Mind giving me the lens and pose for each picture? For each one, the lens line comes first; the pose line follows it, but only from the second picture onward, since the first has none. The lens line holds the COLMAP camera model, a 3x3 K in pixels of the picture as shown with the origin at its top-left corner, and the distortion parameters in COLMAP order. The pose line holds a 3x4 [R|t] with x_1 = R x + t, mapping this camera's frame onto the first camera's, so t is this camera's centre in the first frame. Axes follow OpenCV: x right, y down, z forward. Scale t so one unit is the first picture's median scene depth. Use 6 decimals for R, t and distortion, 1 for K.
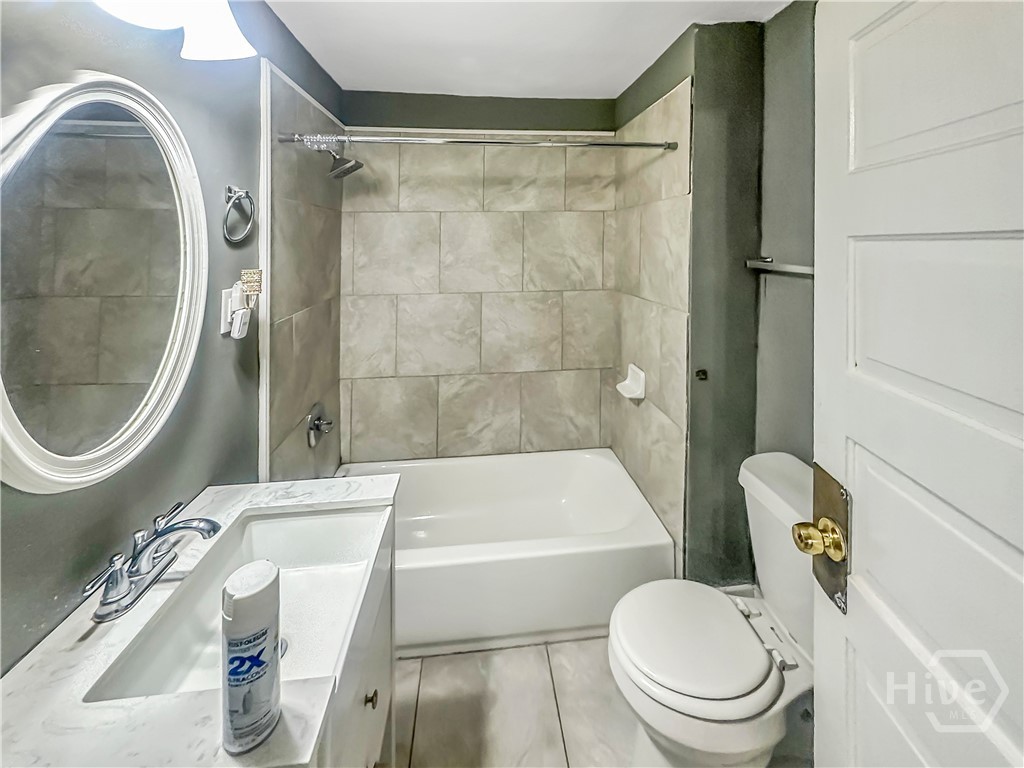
lens RADIAL K [[406.5, 0, 514.6], [0, 406.5, 342.8], [0, 0, 1]] dist [0.000137, -0.000140]
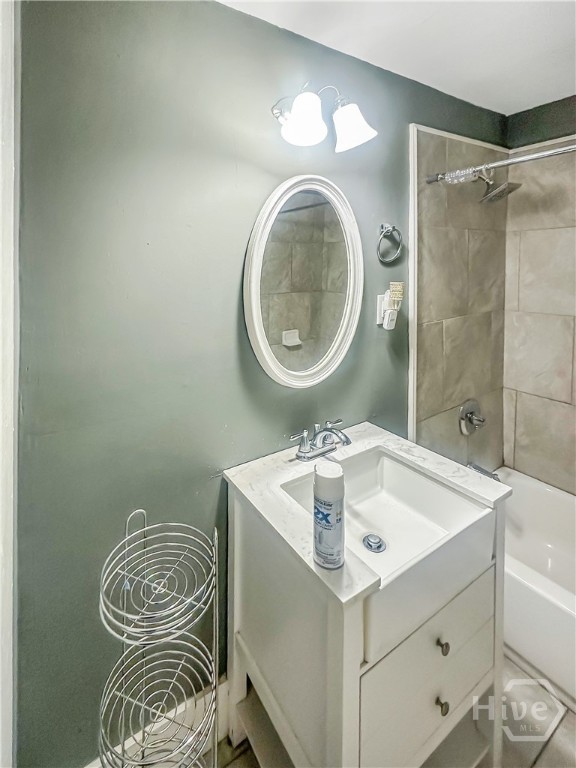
lens RADIAL K [[350.4, 0, 288.0], [0, 350.4, 384.0], [0, 0, 1]] dist [0.001371, -0.000106]
pose [[0.456951, 0.294944, -0.839169, 0.268515], [-0.204465, 0.952991, 0.223612, -0.032016], [0.865673, 0.069401, 0.495775, 0.077698]]
